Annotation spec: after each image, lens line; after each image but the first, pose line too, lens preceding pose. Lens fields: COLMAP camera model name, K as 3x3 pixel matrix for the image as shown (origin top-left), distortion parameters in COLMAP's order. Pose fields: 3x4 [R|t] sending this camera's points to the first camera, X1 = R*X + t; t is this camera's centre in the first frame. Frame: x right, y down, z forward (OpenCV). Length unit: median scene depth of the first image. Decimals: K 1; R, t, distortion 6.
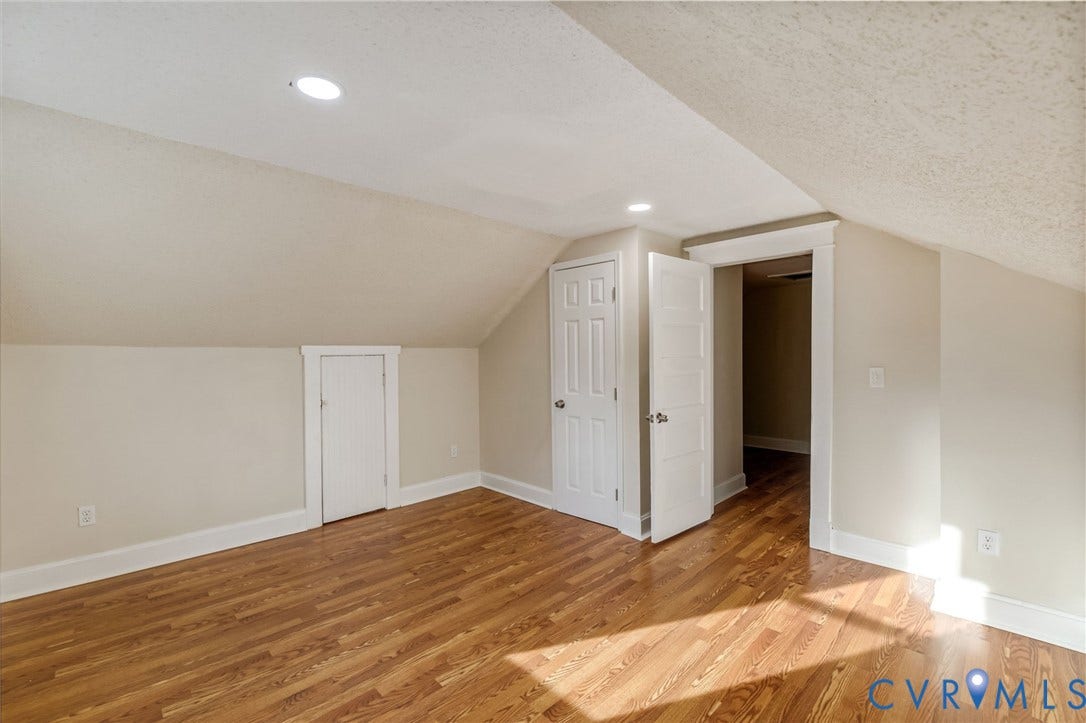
lens RADIAL K [[476.5, 0, 535.9], [0, 476.5, 360.8], [0, 0, 1]] dist [0.000367, 0.000163]
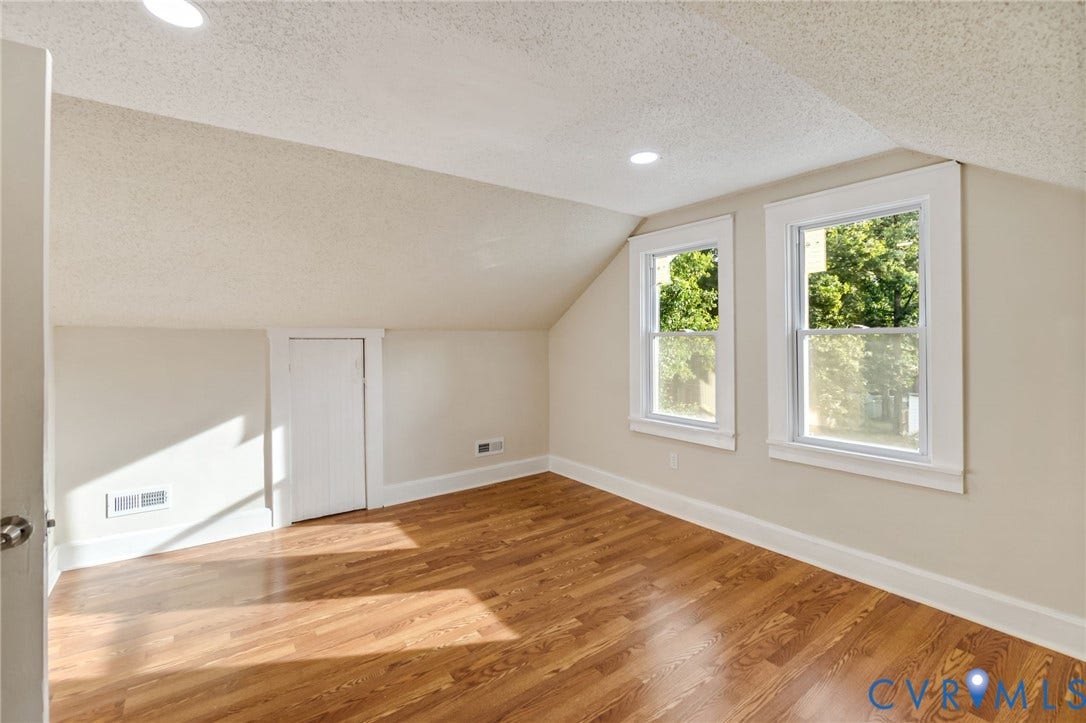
lens RADIAL K [[476.5, 0, 535.9], [0, 476.5, 360.8], [0, 0, 1]] dist [0.000367, 0.000163]
pose [[-0.990666, 0.006508, 0.136156, -0.234640], [0.013667, 0.998569, 0.051704, -0.014443], [-0.135625, 0.053082, -0.989337, 1.895410]]
